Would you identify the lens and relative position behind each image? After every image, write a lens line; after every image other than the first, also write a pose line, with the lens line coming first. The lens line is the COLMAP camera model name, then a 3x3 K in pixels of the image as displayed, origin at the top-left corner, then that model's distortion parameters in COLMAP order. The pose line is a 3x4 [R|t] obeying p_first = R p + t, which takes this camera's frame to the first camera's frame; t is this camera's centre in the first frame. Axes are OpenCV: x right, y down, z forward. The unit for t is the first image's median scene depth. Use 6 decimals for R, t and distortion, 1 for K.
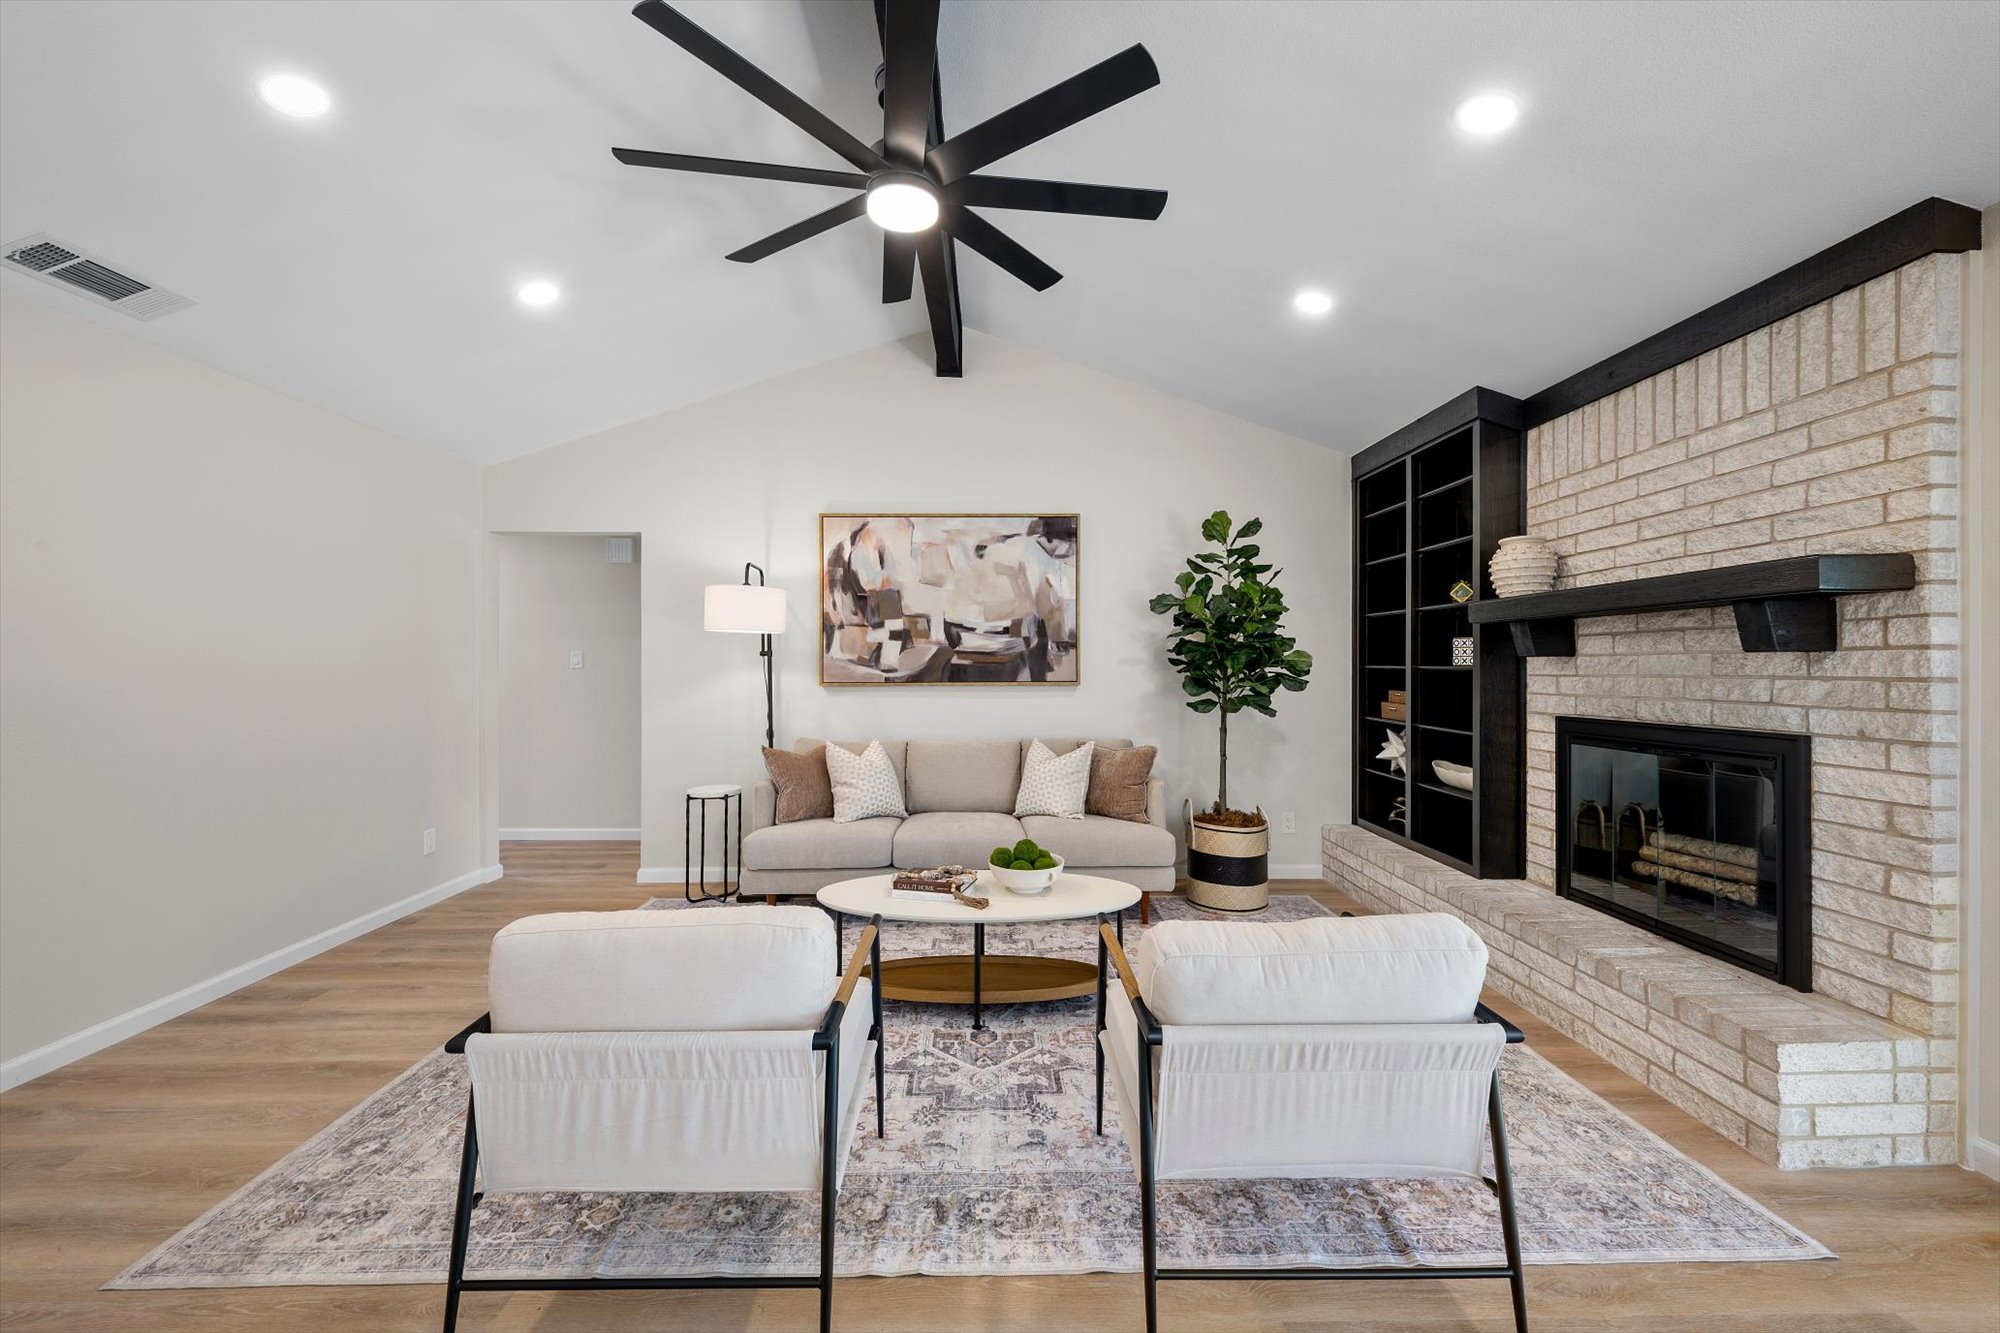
lens RADIAL K [[803.8, 0, 1004.2], [0, 803.8, 661.1], [0, 0, 1]] dist [0.001230, -0.000185]
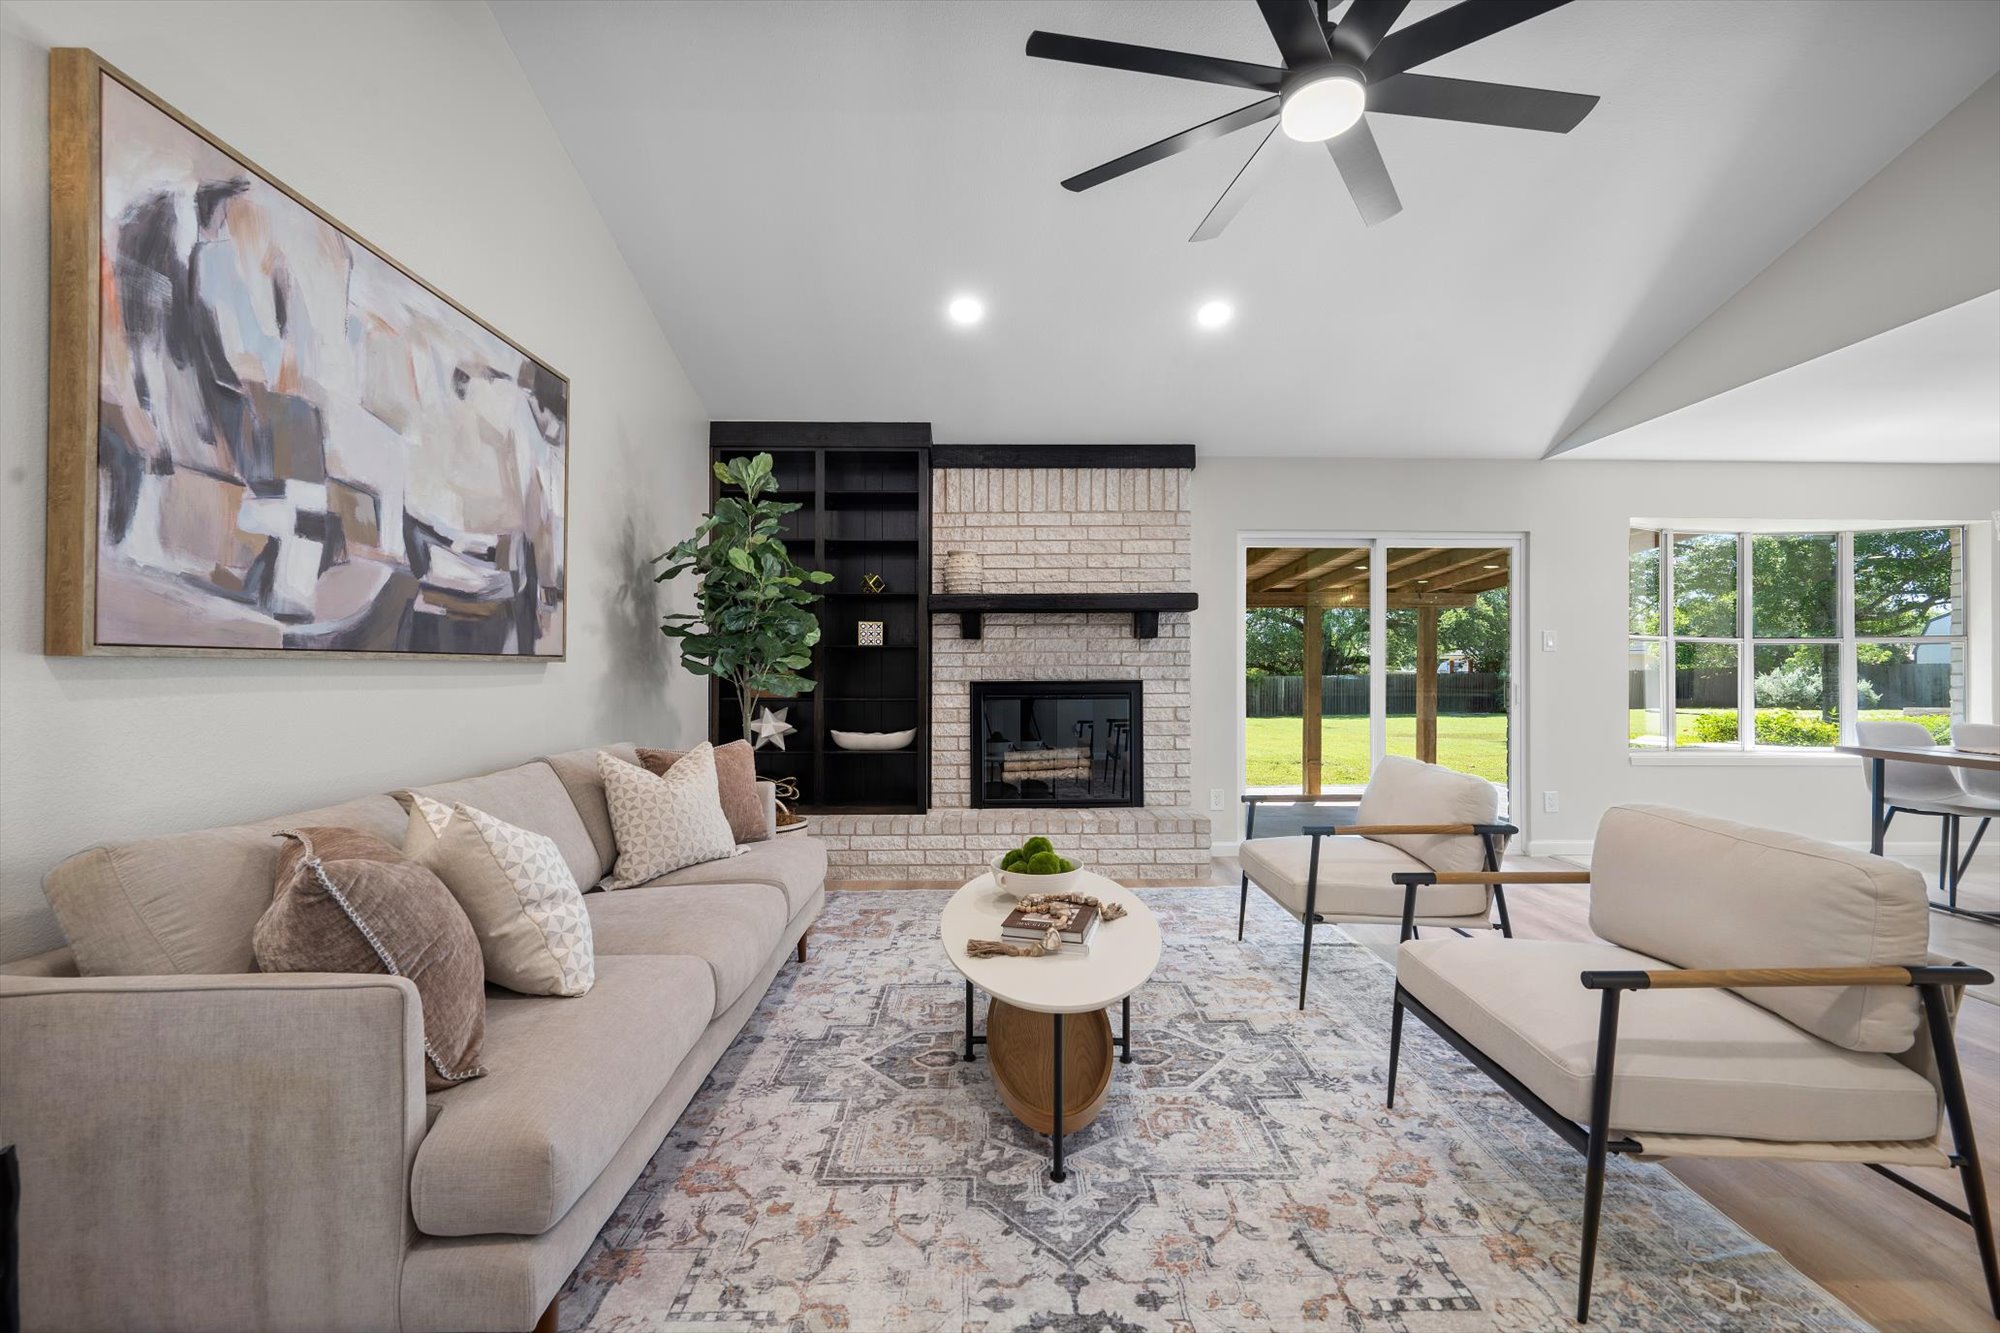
lens RADIAL K [[803.8, 0, 1002.9], [0, 803.8, 668.6], [0, 0, 1]] dist [0.001230, -0.000185]
pose [[0.002325, 0.002482, 0.999994, -0.671566], [-0.003598, 0.999990, -0.002474, 0.045947], [-0.999991, -0.003592, 0.002334, 0.883107]]
